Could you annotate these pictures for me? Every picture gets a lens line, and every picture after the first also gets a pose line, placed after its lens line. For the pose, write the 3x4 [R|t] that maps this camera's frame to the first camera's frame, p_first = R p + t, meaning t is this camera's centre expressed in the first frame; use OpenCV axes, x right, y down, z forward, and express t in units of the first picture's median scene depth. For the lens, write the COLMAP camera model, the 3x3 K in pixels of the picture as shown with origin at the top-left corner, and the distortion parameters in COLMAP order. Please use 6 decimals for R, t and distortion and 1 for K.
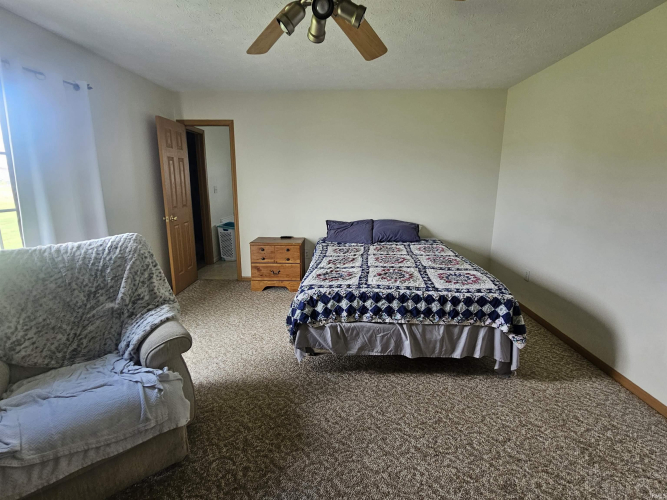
lens RADIAL K [[318.3, 0, 334.9], [0, 318.3, 246.4], [0, 0, 1]] dist [-0.002430, 0.001464]
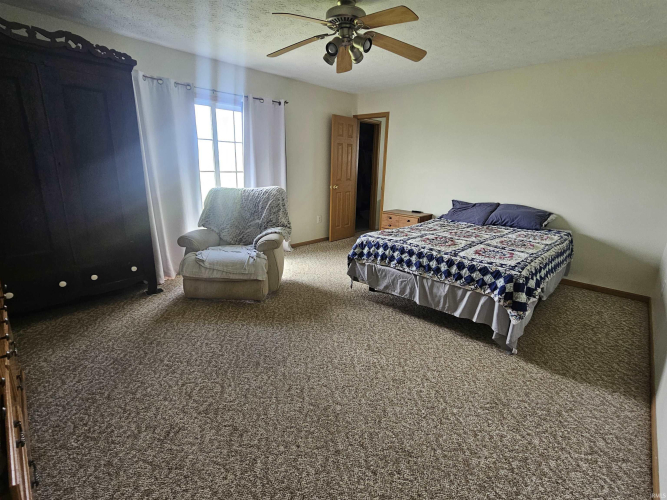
lens RADIAL K [[318.3, 0, 330.9], [0, 318.3, 252.5], [0, 0, 1]] dist [-0.002430, 0.001464]
pose [[0.750601, 0.191863, -0.632287, 0.723825], [-0.156299, 0.981313, 0.112226, 0.069325], [0.642004, 0.014589, 0.766563, -0.161819]]
